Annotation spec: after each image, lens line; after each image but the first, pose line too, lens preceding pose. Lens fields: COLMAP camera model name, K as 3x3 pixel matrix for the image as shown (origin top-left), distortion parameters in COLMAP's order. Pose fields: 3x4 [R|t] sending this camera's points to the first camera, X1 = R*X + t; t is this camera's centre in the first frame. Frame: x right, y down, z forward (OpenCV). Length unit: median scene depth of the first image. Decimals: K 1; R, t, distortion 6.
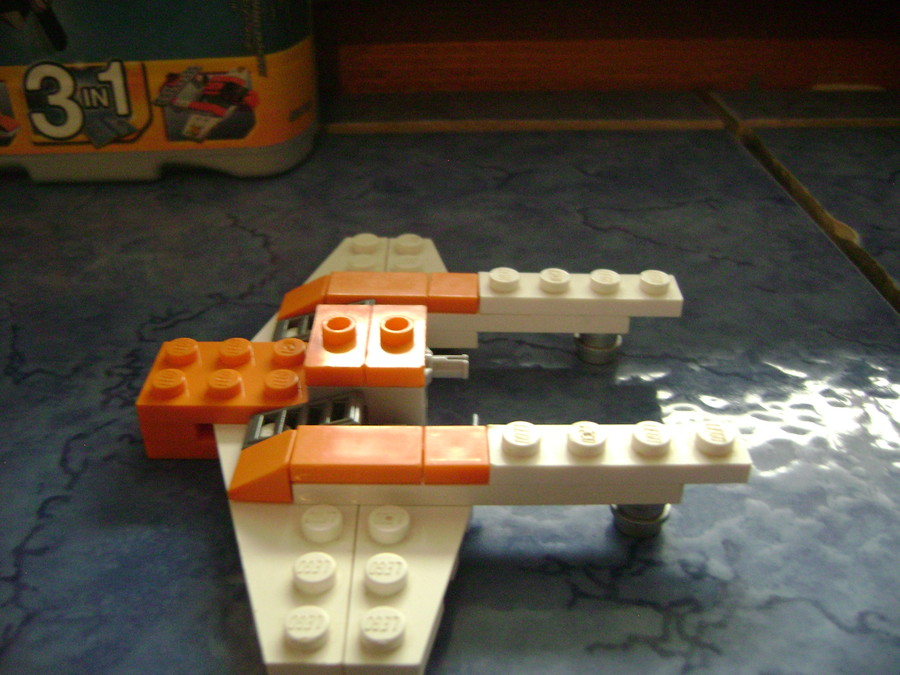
lens RADIAL K [[925.2, 0, 451.6], [0, 925.2, 339.1], [0, 0, 1]] dist [-0.133361, 0.000000]
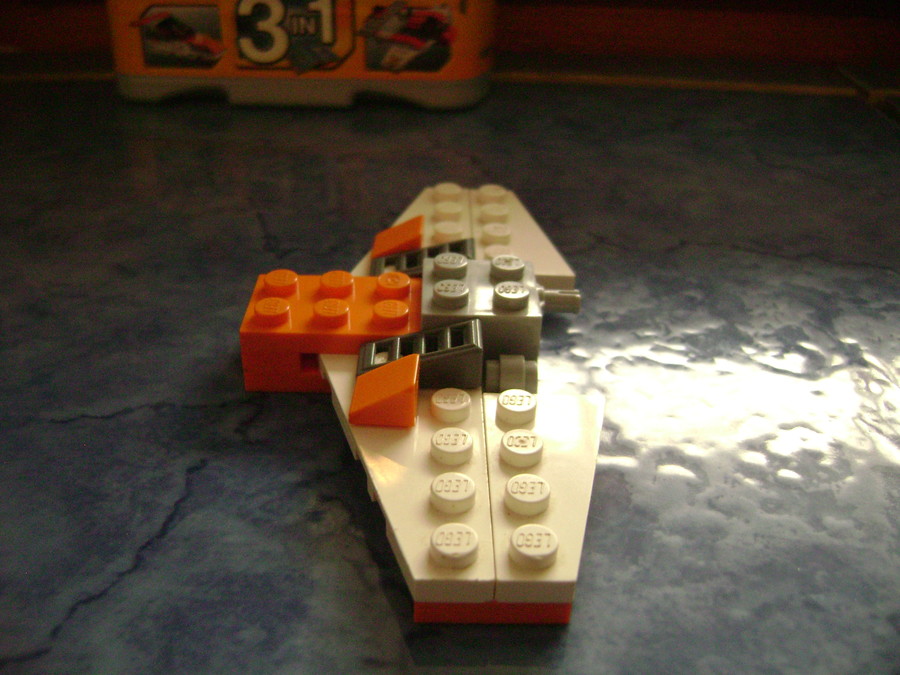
lens RADIAL K [[925.2, 0, 440.8], [0, 925.2, 330.5], [0, 0, 1]] dist [-0.133361, 0.000000]
pose [[0.998568, 0.044231, -0.030103, -0.184273], [-0.044812, 0.998816, -0.018915, 0.107935], [0.029230, 0.020236, 0.999368, -0.071560]]
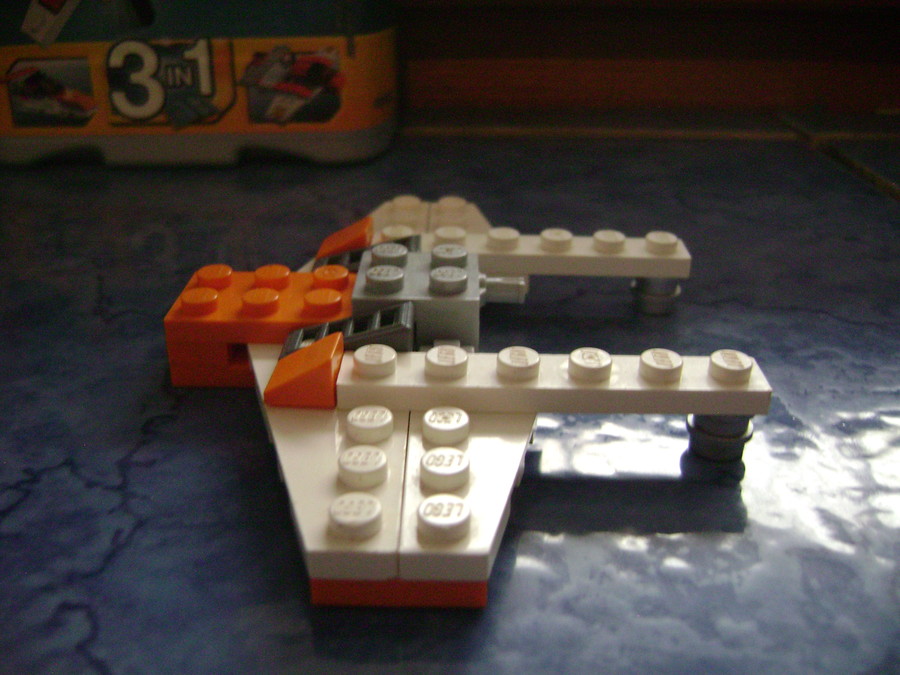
lens RADIAL K [[925.2, 0, 447.5], [0, 925.2, 328.5], [0, 0, 1]] dist [-0.133361, 0.000000]
pose [[0.999856, 0.012391, -0.011626, -0.087593], [-0.013654, 0.993181, -0.115779, 0.116626], [0.010112, 0.115921, 0.993207, 0.049365]]
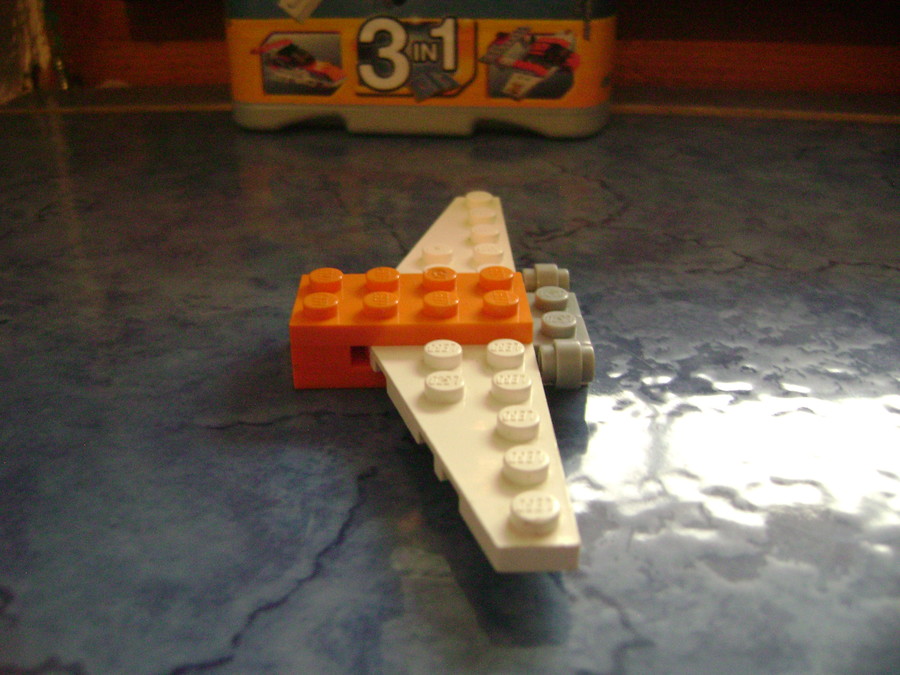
lens RADIAL K [[925.2, 0, 447.8], [0, 925.2, 337.8], [0, 0, 1]] dist [-0.133361, 0.000000]
pose [[0.994559, 0.048499, -0.092200, -0.254051], [-0.055122, 0.995973, -0.070703, 0.143628], [0.088399, 0.075401, 0.993227, -0.048290]]
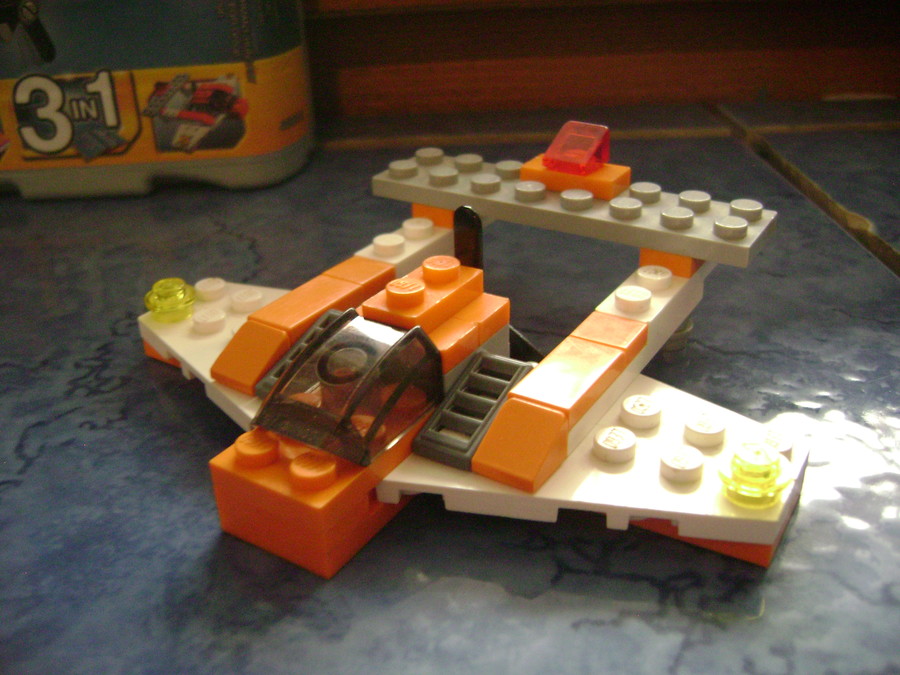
lens RADIAL K [[925.2, 0, 451.8], [0, 925.2, 333.0], [0, 0, 1]] dist [-0.133361, 0.000000]
pose [[0.999251, -0.022388, -0.031557, 0.033892], [0.019778, 0.996540, -0.080732, 0.064625], [0.033255, 0.080048, 0.996236, 0.047489]]
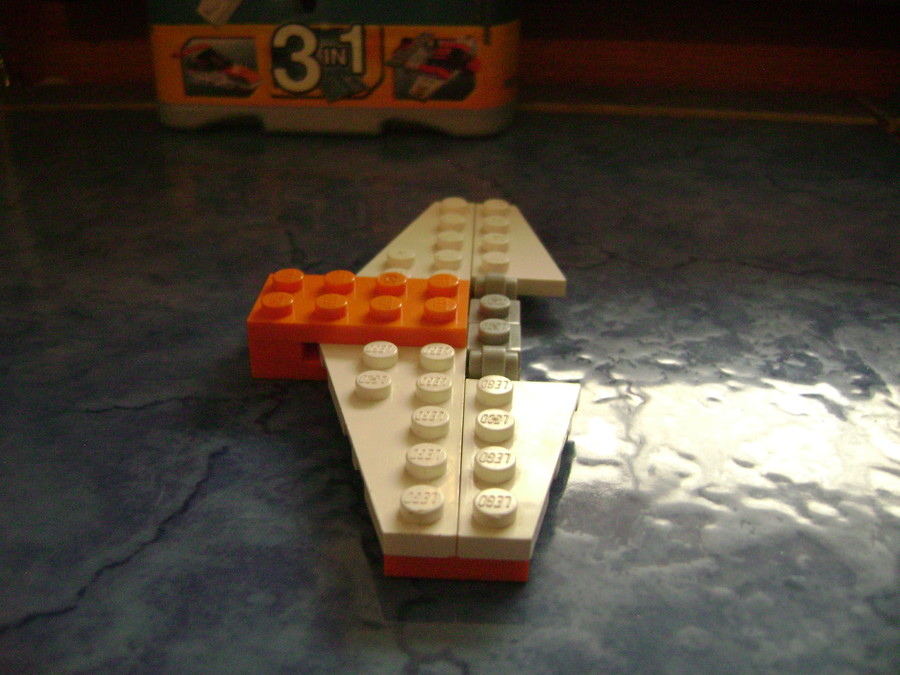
lens RADIAL K [[925.2, 0, 441.0], [0, 925.2, 331.4], [0, 0, 1]] dist [-0.133361, 0.000000]
pose [[0.995776, 0.051094, -0.076283, -0.159292], [-0.055672, 0.996695, -0.059153, 0.135274], [0.073009, 0.063150, 0.995330, -0.108642]]
